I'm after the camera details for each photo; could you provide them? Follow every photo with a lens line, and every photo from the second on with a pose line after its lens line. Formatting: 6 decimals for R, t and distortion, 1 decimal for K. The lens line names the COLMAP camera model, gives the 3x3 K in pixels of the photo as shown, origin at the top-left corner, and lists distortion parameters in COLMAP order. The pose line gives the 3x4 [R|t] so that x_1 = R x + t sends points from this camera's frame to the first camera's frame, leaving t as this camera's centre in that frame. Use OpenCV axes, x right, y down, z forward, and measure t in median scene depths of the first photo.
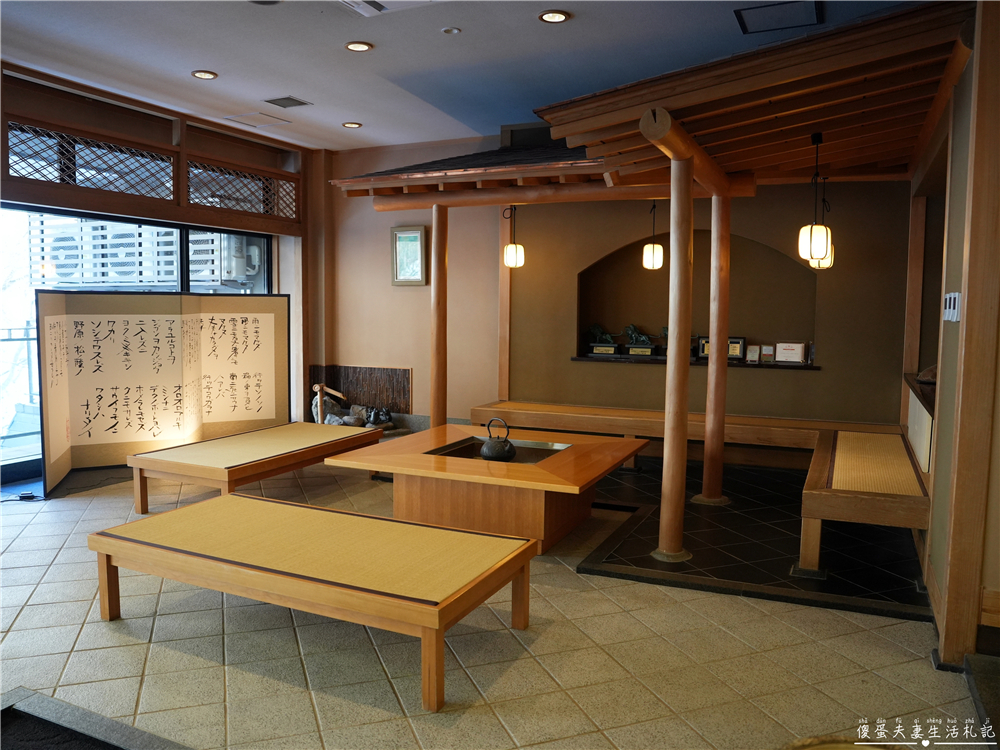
lens RADIAL K [[761.4, 0, 500.0], [0, 761.4, 373.5], [0, 0, 1]] dist [-0.042984, -0.001701]
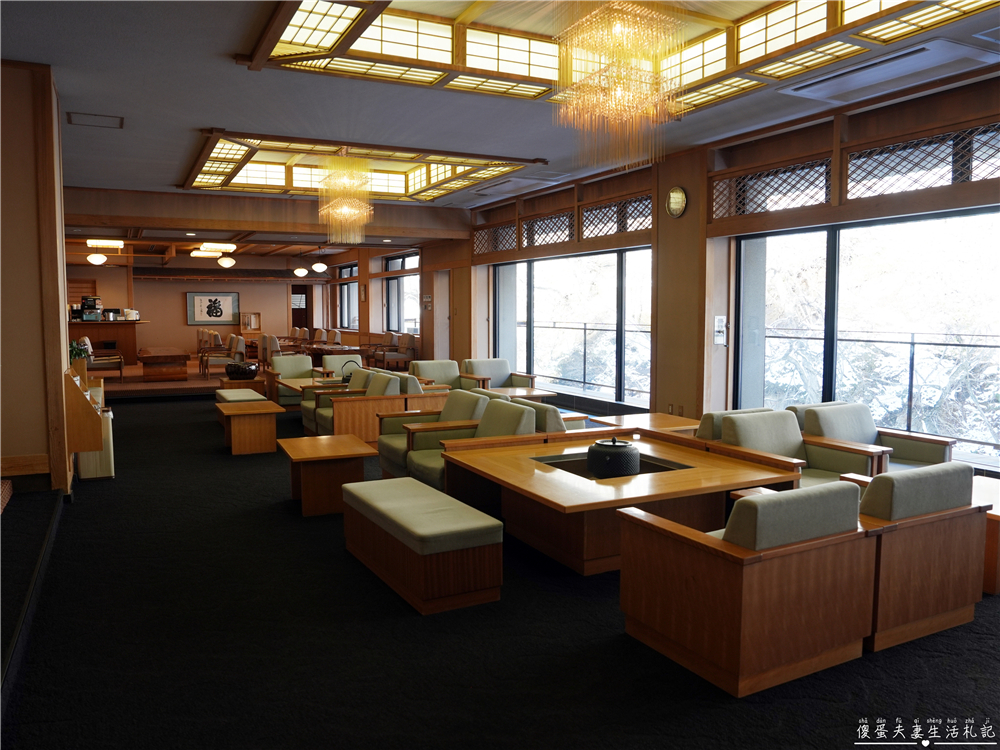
lens RADIAL K [[761.4, 0, 501.5], [0, 761.4, 373.9], [0, 0, 1]] dist [-0.042984, -0.001701]
pose [[-0.616581, 0.056710, -0.785246, 0.642708], [-0.076060, 0.988446, 0.131109, -0.105712], [0.783609, 0.140565, -0.605144, 1.330145]]
